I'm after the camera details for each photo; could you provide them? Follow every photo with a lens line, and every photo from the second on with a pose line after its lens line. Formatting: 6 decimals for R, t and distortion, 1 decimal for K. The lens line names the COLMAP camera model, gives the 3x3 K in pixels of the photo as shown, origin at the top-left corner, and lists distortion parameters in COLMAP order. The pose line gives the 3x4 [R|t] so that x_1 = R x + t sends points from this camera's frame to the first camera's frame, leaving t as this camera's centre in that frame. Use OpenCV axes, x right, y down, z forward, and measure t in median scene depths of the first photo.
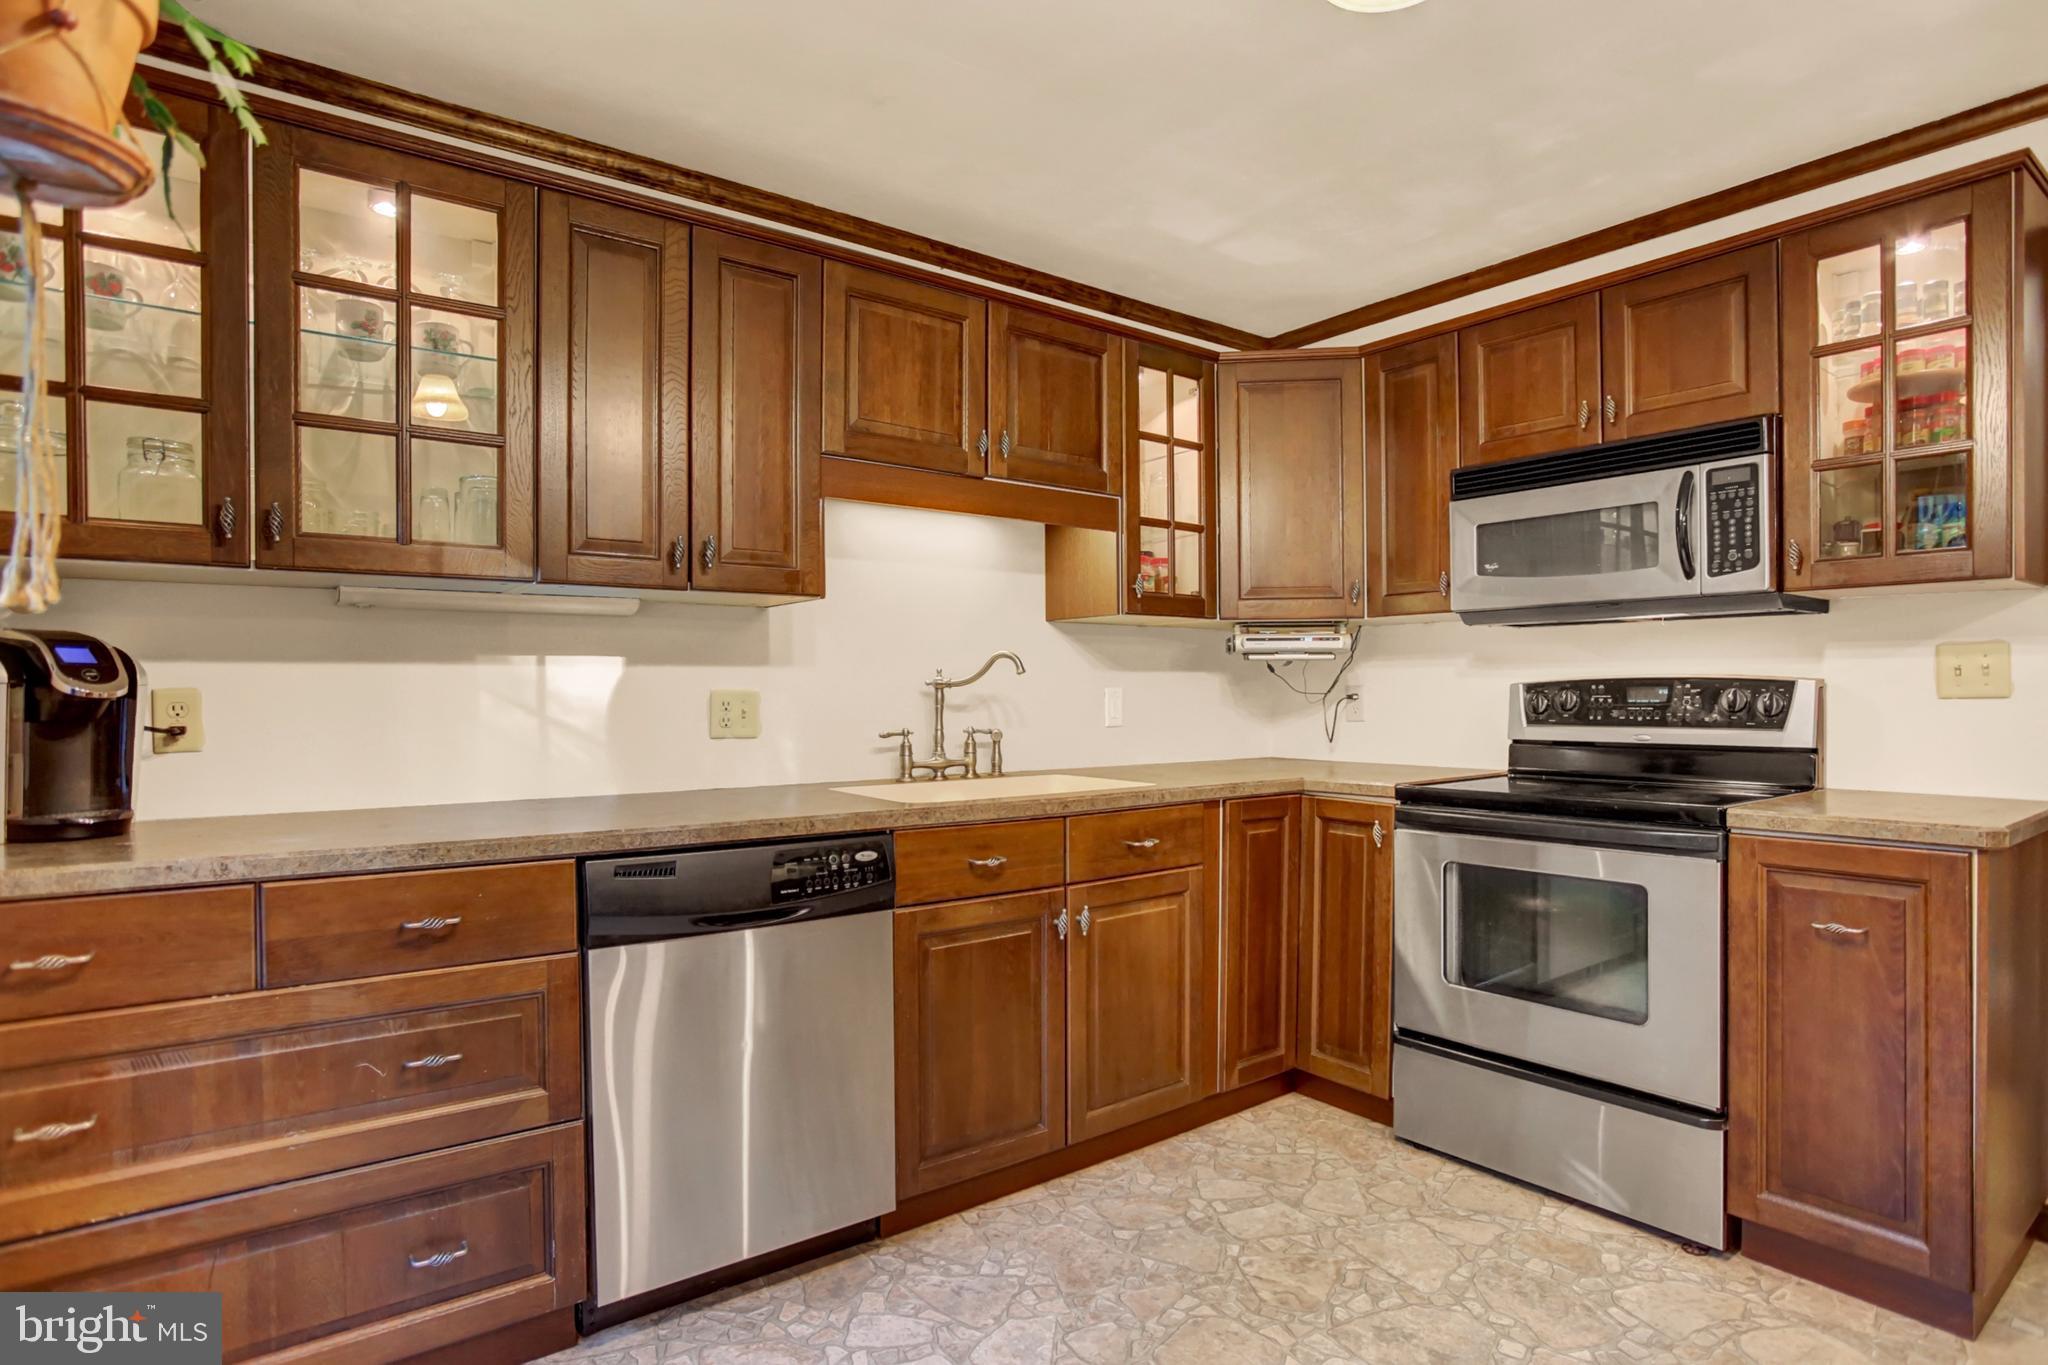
lens RADIAL K [[1062.8, 0, 1024.0], [0, 1062.8, 682.5], [0, 0, 1]] dist [-0.075761, 0.039109]
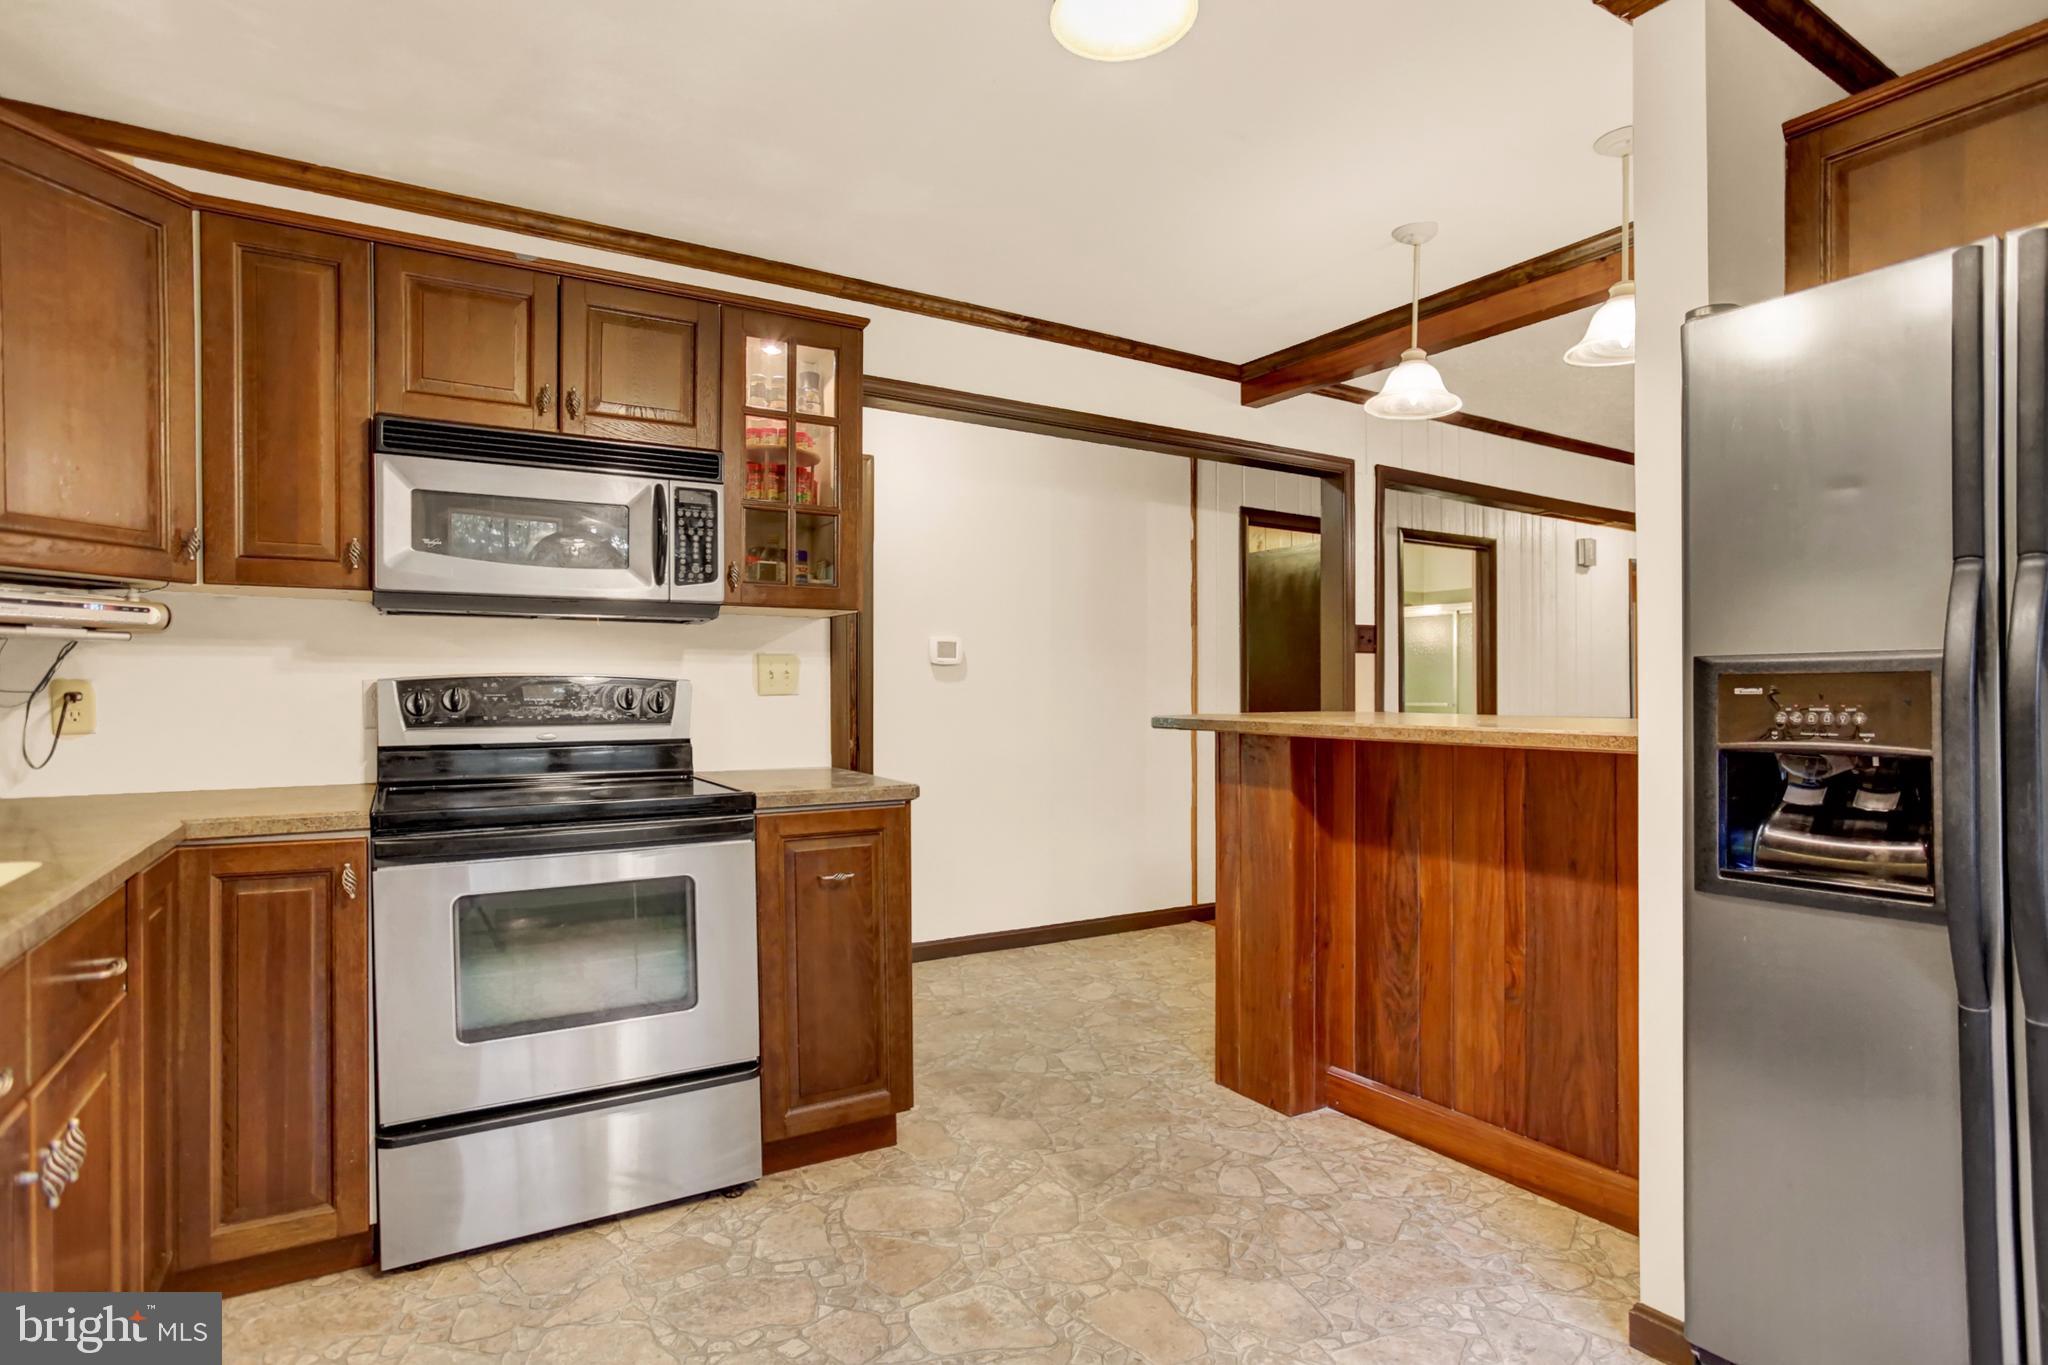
lens RADIAL K [[1046.6, 0, 979.4], [0, 1046.6, 675.9], [0, 0, 1]] dist [-0.074657, 0.039890]
pose [[0.111230, 0.015183, 0.993679, -0.354017], [-0.008993, 0.999858, -0.014271, 0.005645], [-0.993754, -0.007349, 0.111351, 0.508248]]
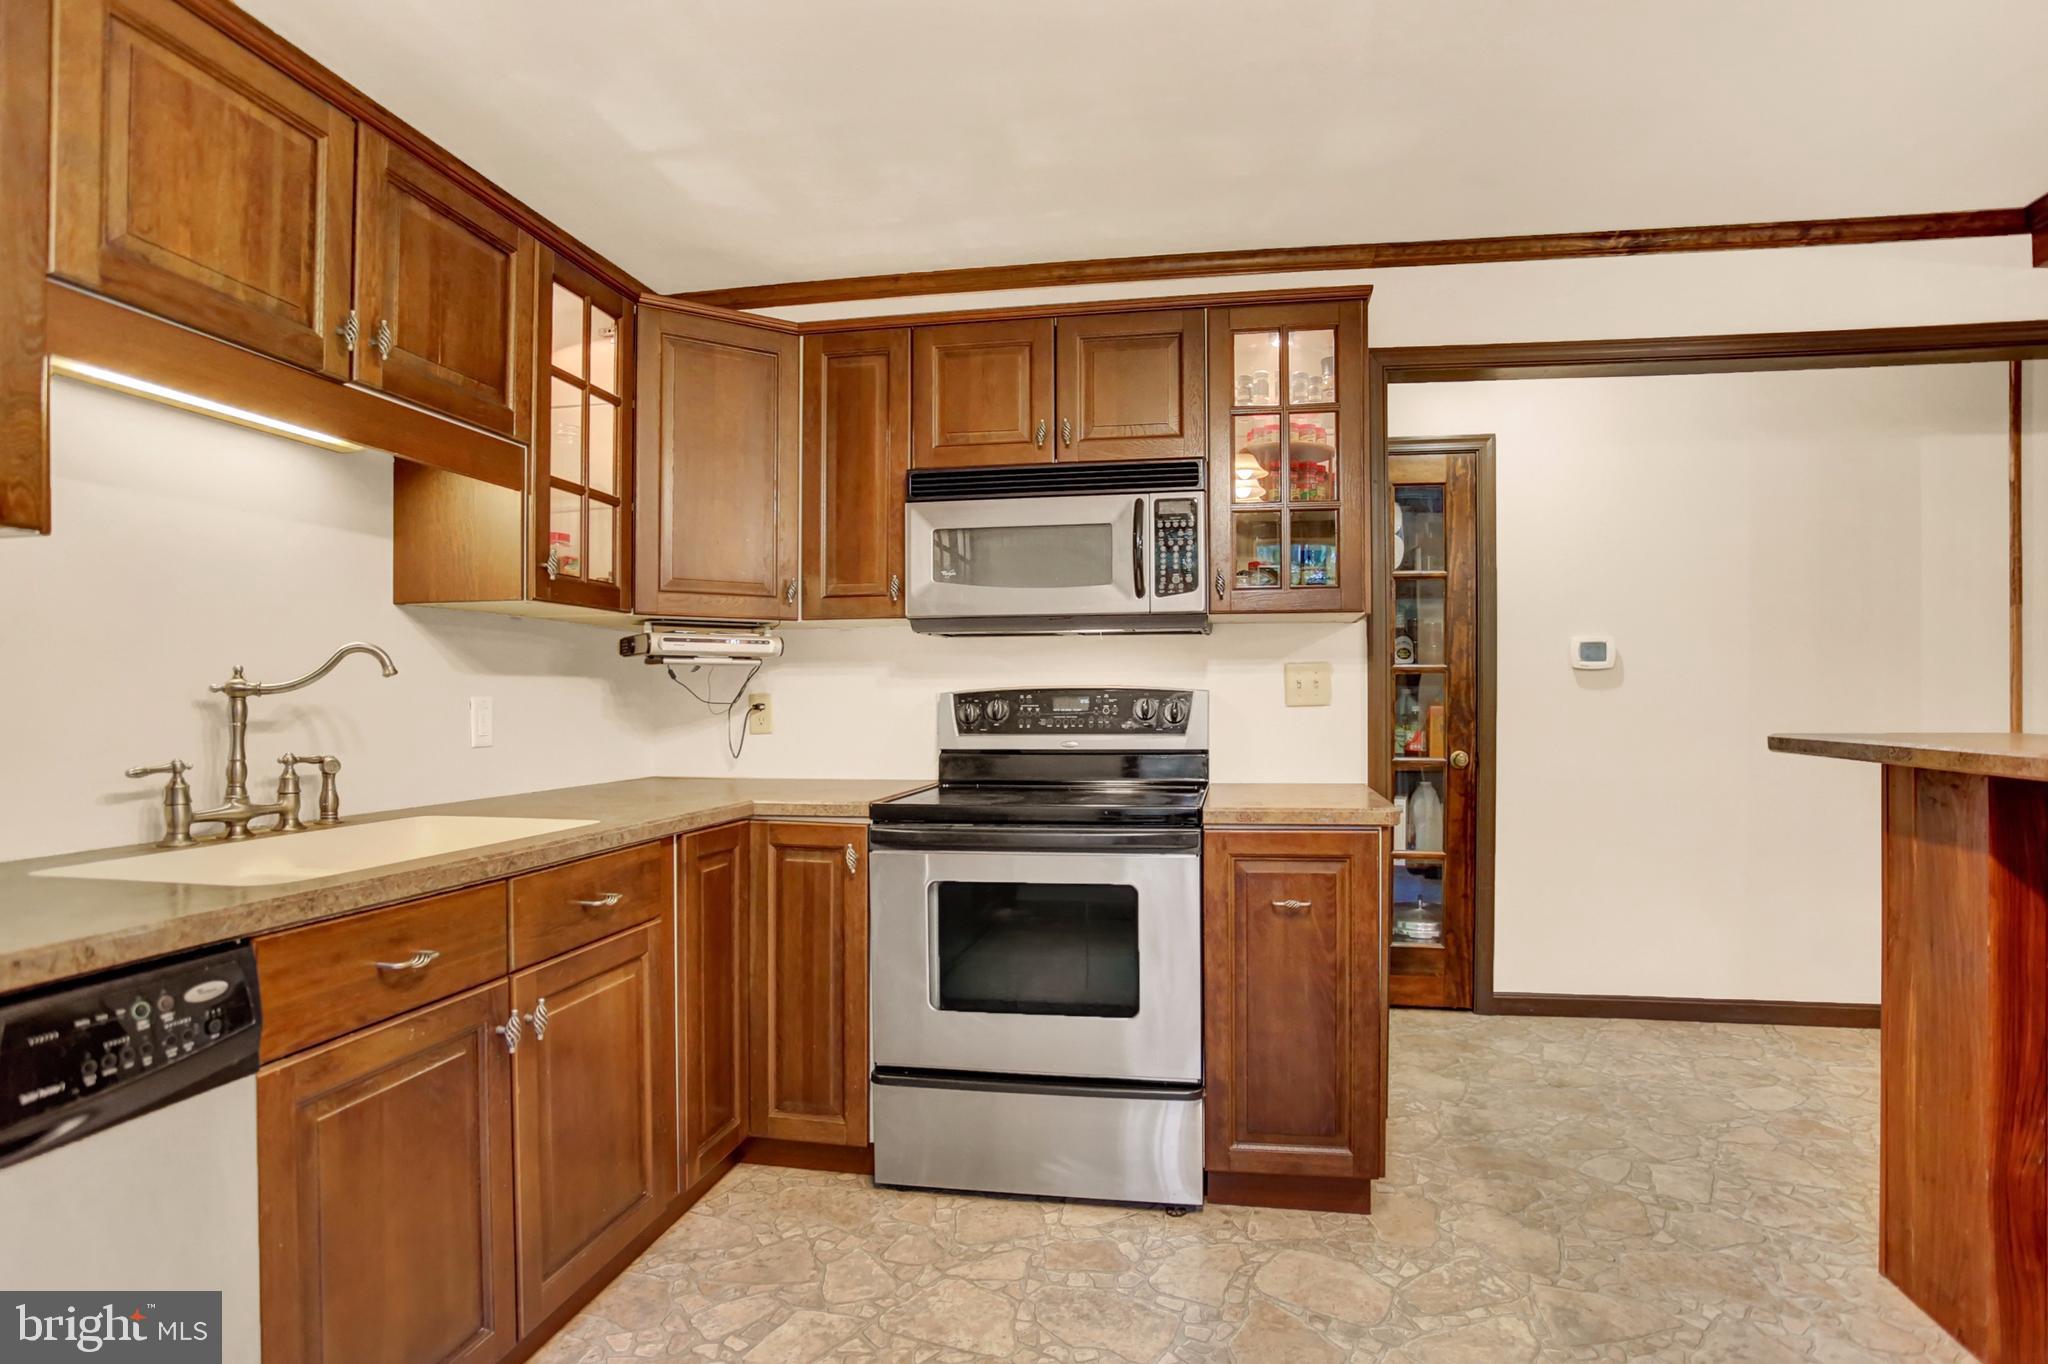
lens RADIAL K [[1034.3, 0, 1061.5], [0, 1034.3, 687.4], [0, 0, 1]] dist [-0.073522, 0.031517]
pose [[0.728711, 0.007741, 0.684778, -0.148887], [-0.004770, 0.999969, -0.006227, 0.001516], [-0.684805, 0.001271, 0.728726, 0.243483]]
